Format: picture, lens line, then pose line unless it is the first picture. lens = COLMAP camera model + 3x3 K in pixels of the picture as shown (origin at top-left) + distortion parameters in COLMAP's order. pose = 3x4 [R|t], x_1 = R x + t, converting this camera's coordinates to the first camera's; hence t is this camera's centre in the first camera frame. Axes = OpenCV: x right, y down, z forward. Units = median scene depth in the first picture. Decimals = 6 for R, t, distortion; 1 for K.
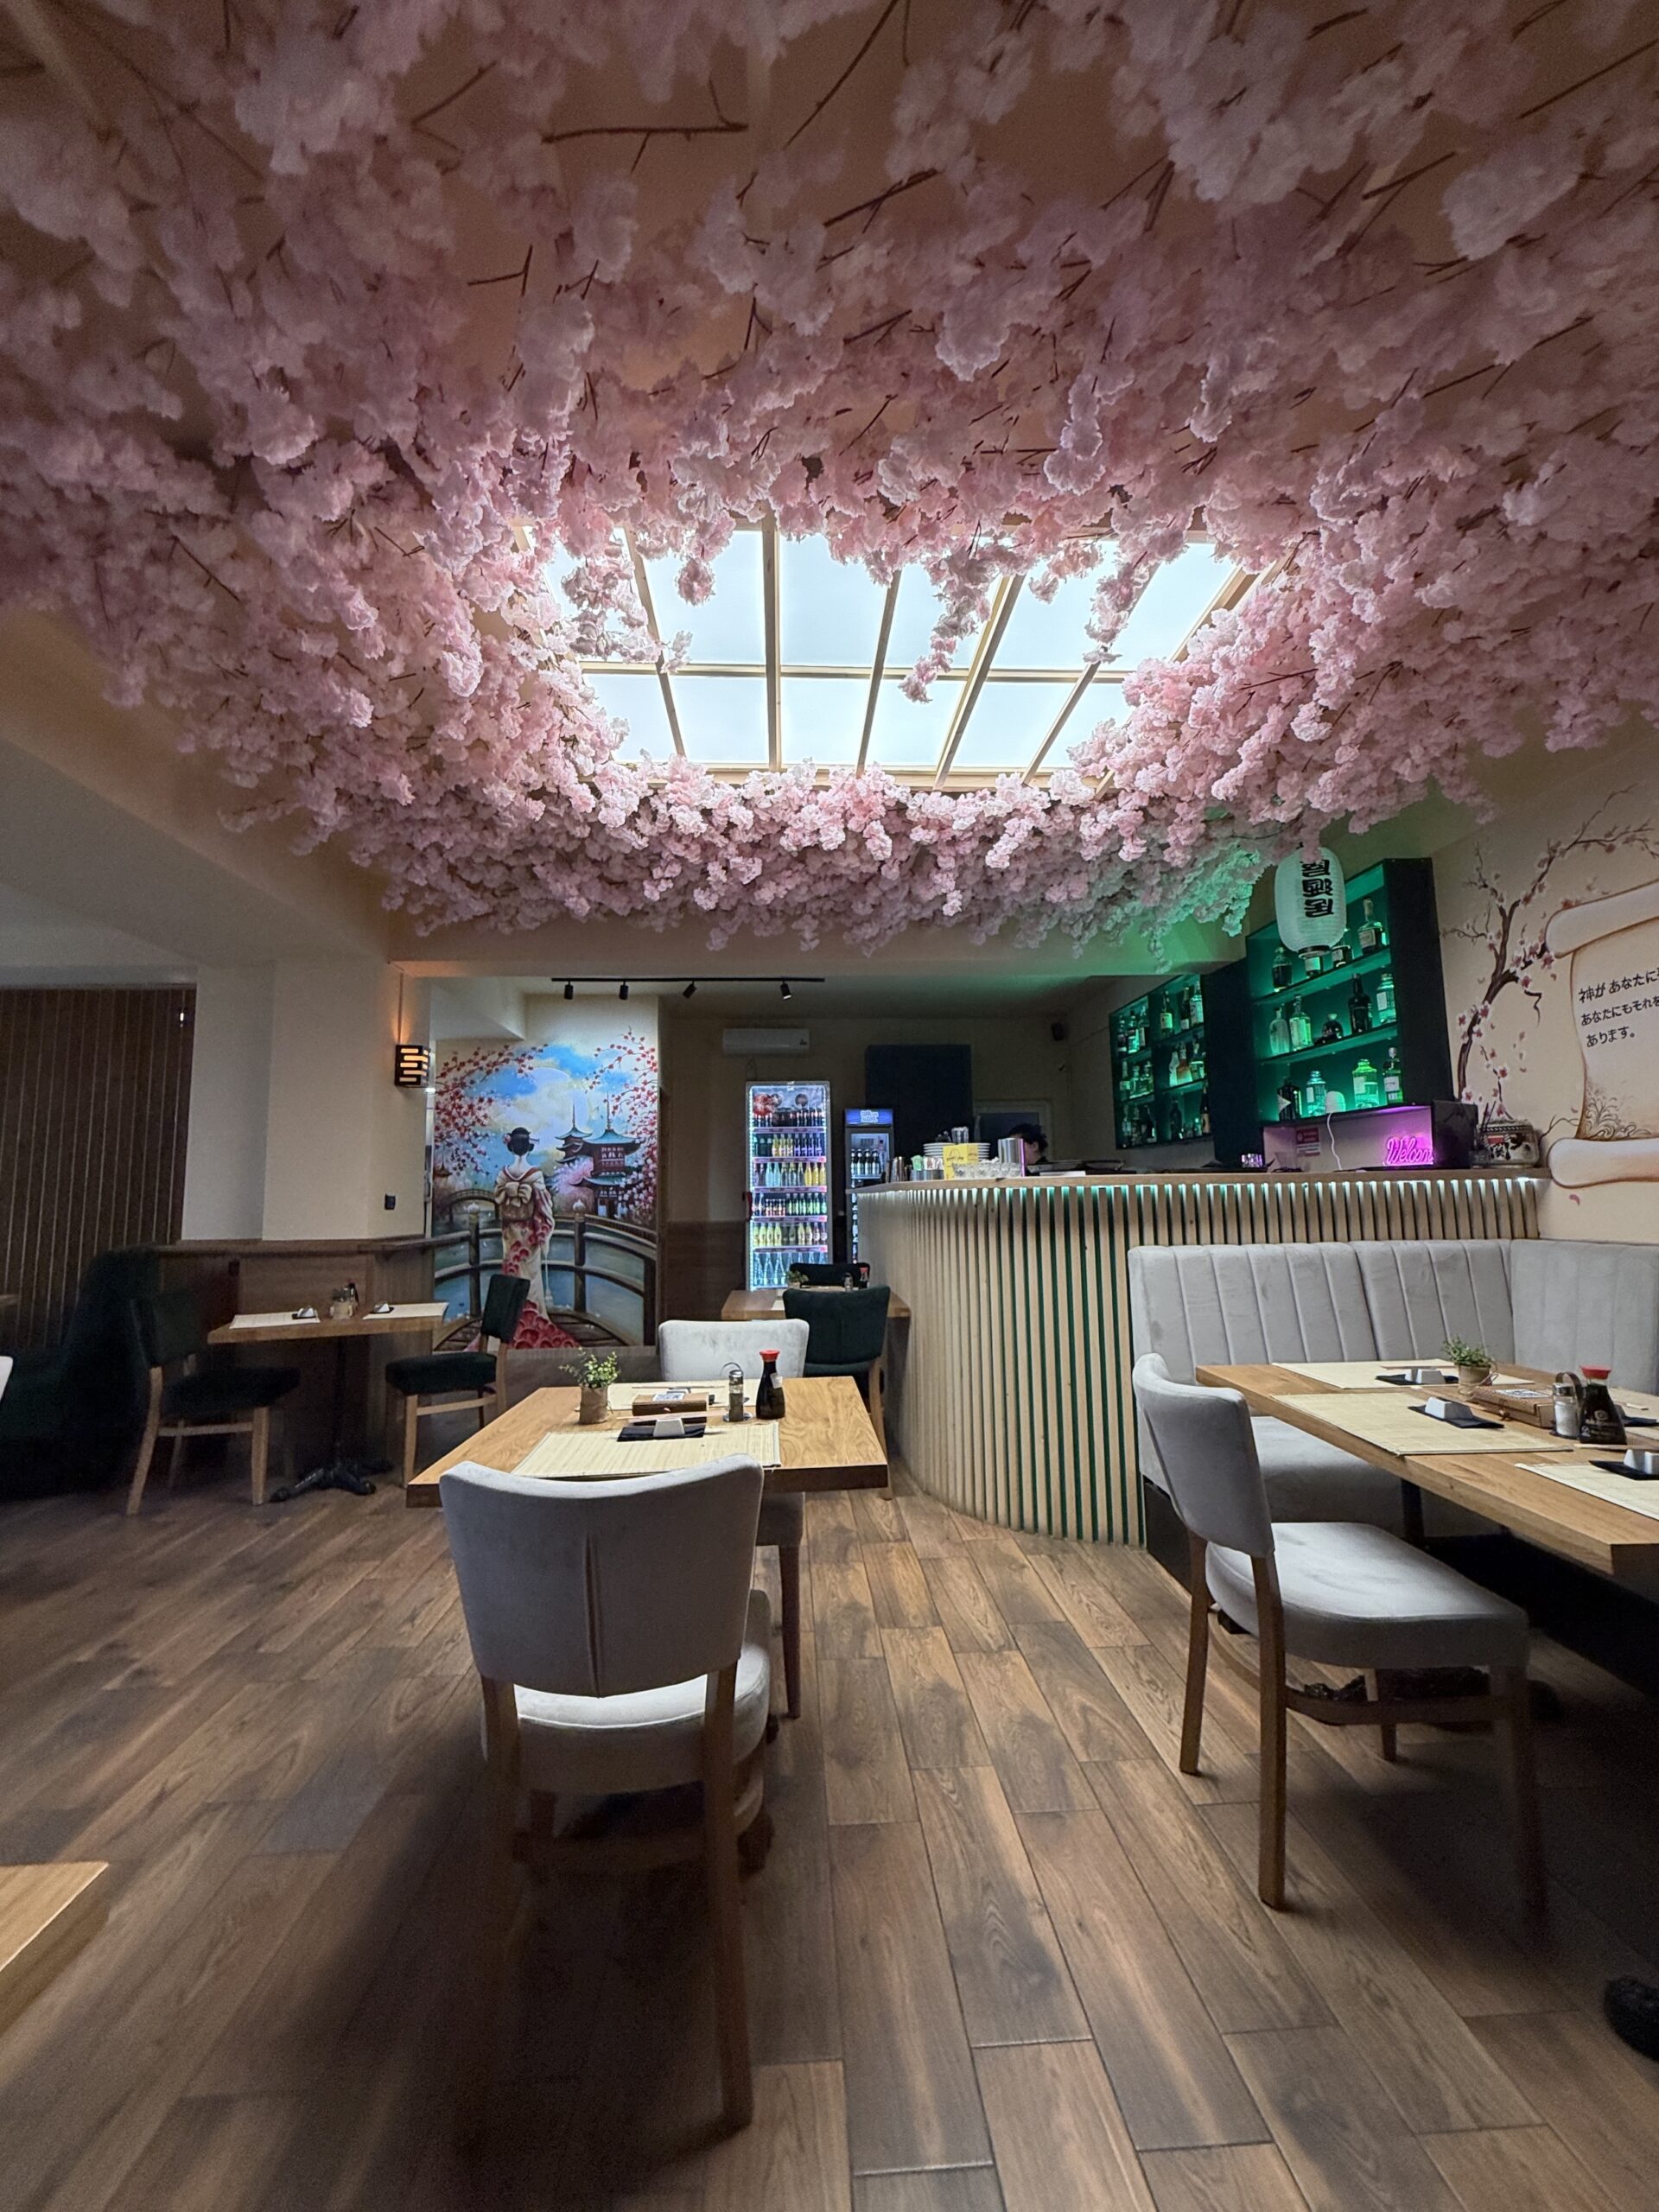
lens RADIAL K [[882.3, 0, 830.8], [0, 882.3, 1100.3], [0, 0, 1]] dist [-0.000773, 0.000127]
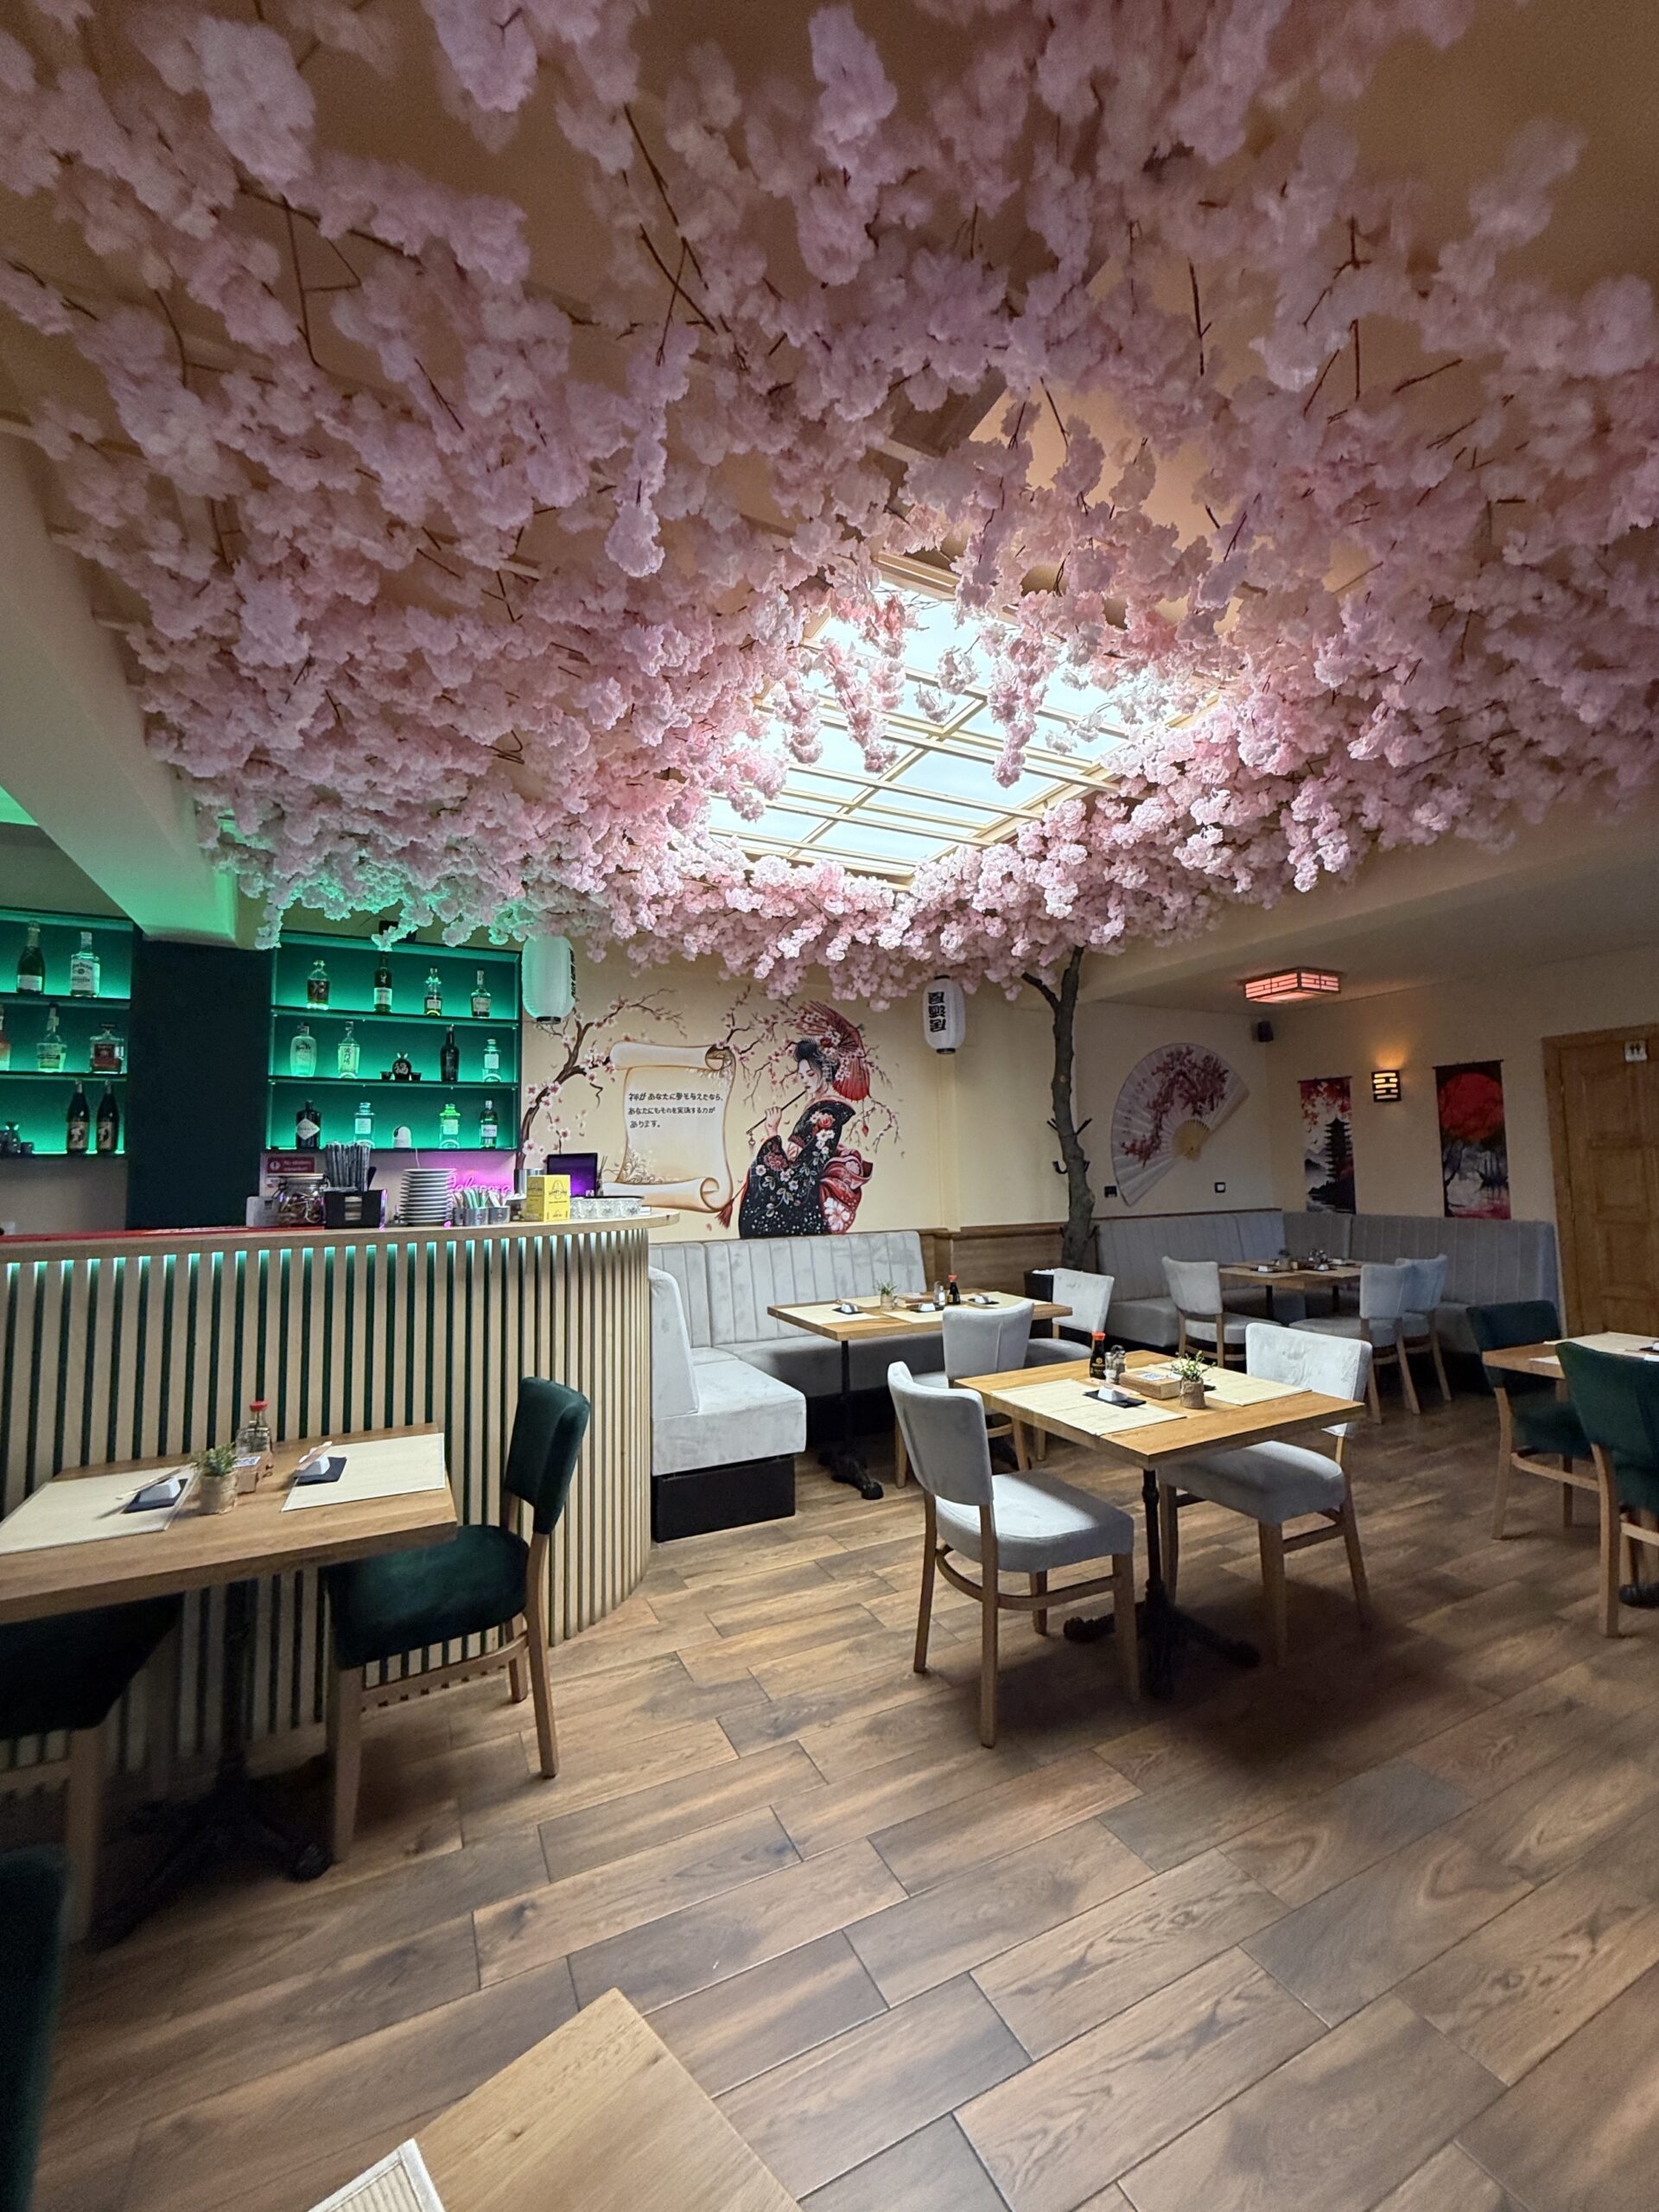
lens RADIAL K [[882.3, 0, 830.8], [0, 882.3, 1100.3], [0, 0, 1]] dist [-0.000773, 0.000127]
pose [[-0.395216, 0.097459, 0.913403, -0.673066], [-0.075658, 0.987524, -0.138104, 0.073753], [-0.915467, -0.123687, -0.382912, 1.069720]]
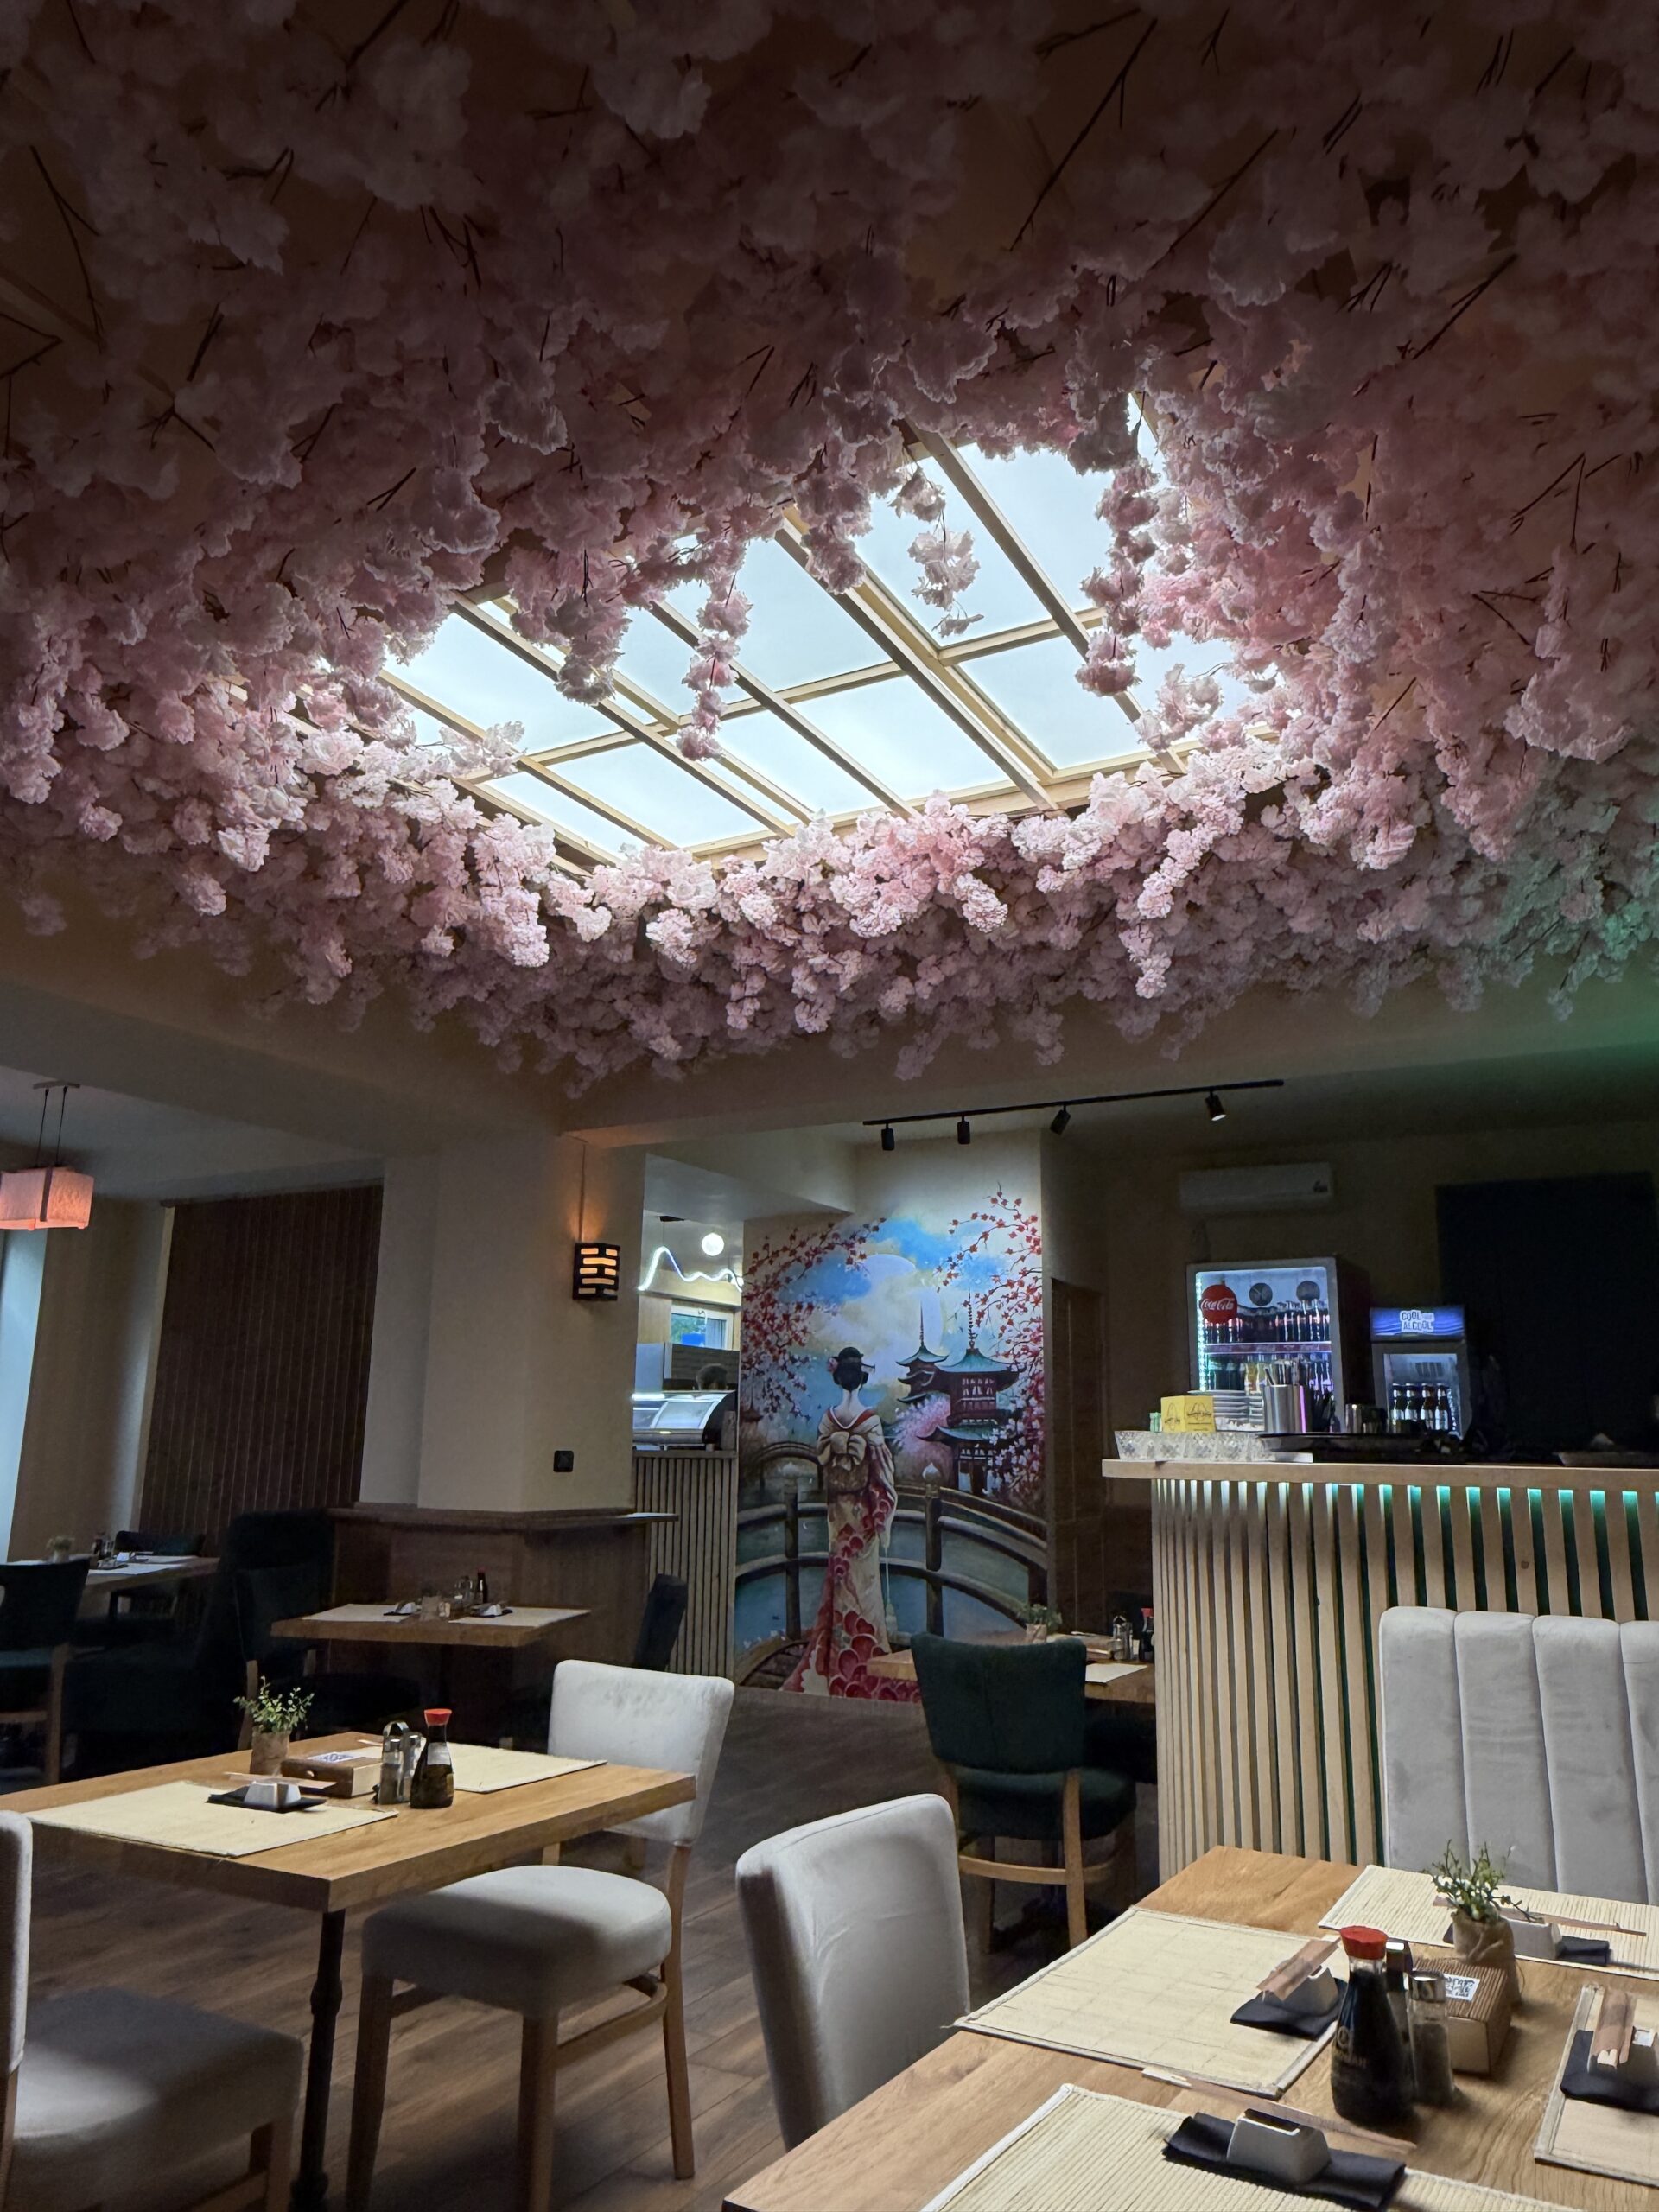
lens RADIAL K [[1511.9, 0, 835.2], [0, 1511.9, 1106.4], [0, 0, 1]] dist [0.001226, -0.003746]
pose [[0.849145, -0.089826, -0.520466, 0.471310], [0.031067, 0.992220, -0.120558, -0.023149], [0.527246, 0.086202, 0.845329, 0.048575]]
